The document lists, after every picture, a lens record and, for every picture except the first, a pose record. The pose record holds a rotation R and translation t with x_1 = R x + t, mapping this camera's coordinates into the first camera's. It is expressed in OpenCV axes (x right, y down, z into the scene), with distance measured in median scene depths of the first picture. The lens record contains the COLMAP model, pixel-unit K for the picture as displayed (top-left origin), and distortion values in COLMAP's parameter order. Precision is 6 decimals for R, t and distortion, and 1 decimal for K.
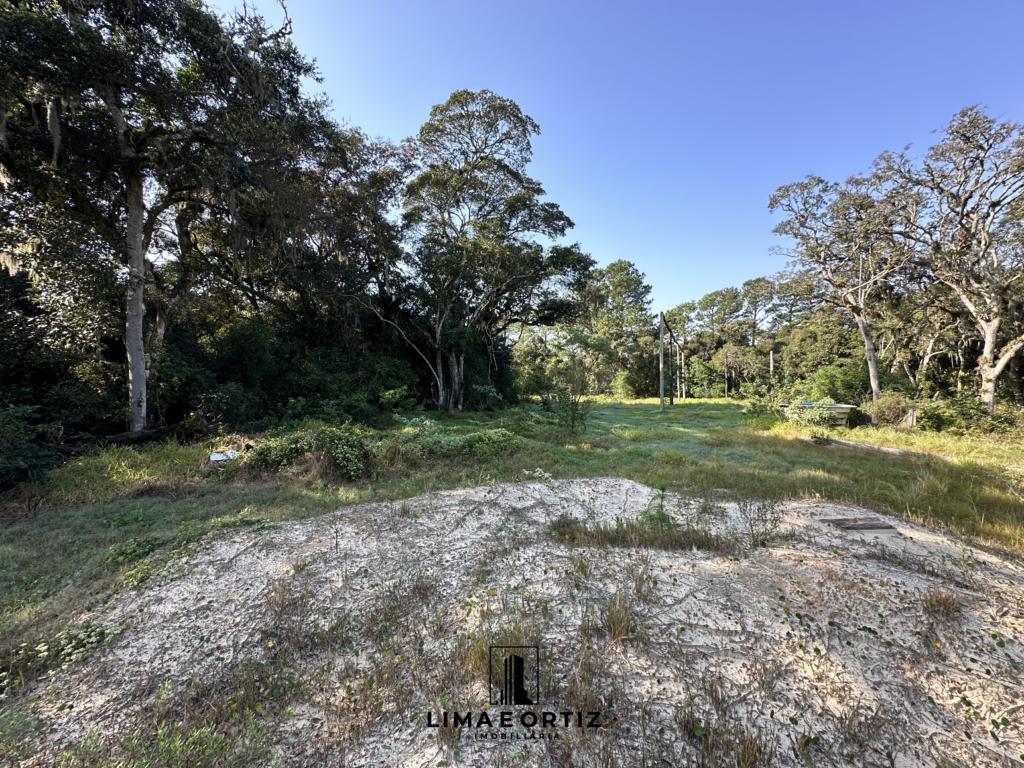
lens RADIAL K [[408.1, 0, 513.0], [0, 408.1, 383.2], [0, 0, 1]] dist [-0.004826, 0.000987]
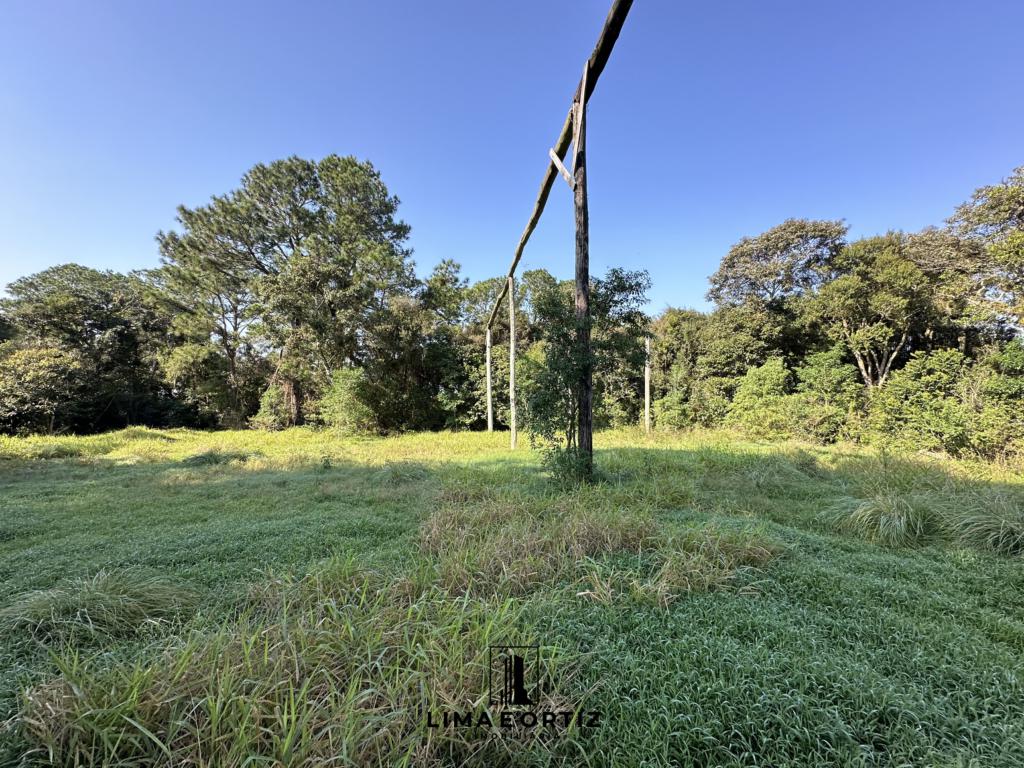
lens RADIAL K [[408.1, 0, 513.2], [0, 408.1, 382.9], [0, 0, 1]] dist [-0.004826, 0.000987]
pose [[0.810057, 0.036059, 0.585242, 0.393841], [0.005511, 0.997595, -0.069095, 0.034068], [-0.586326, 0.059196, 0.807910, 1.385741]]
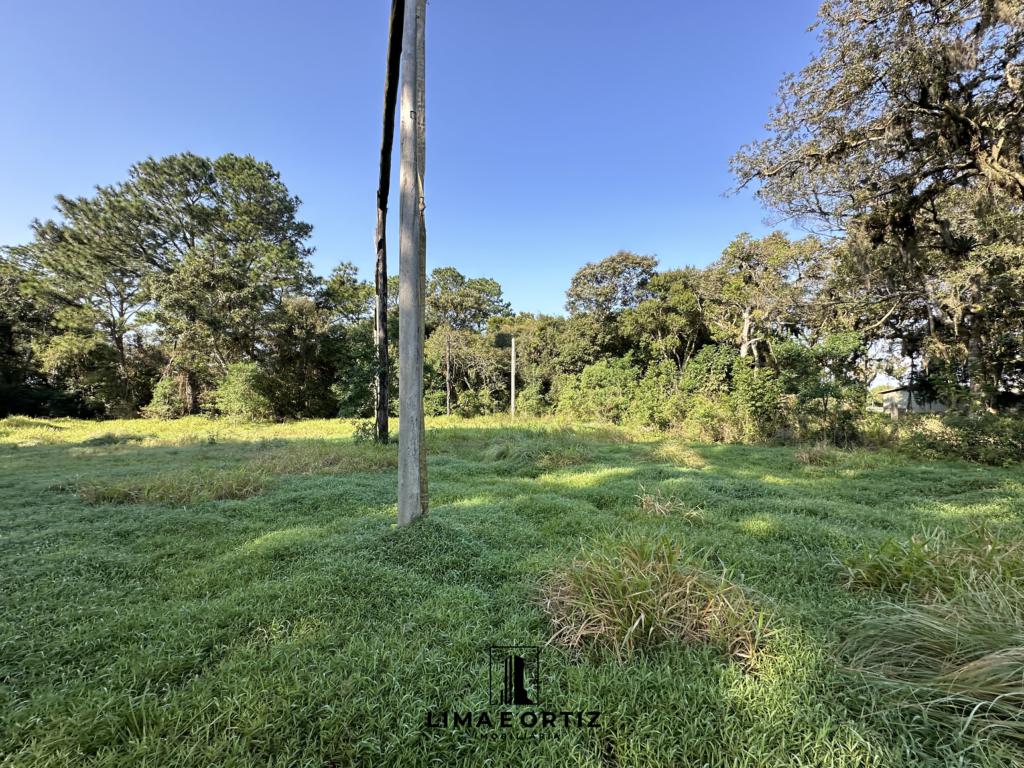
lens RADIAL K [[408.1, 0, 513.1], [0, 408.1, 382.3], [0, 0, 1]] dist [-0.004826, 0.000987]
pose [[0.697423, 0.026511, 0.716169, 0.371388], [0.007085, 0.999012, -0.043881, 0.034714], [-0.716624, 0.035678, 0.696546, 1.138731]]
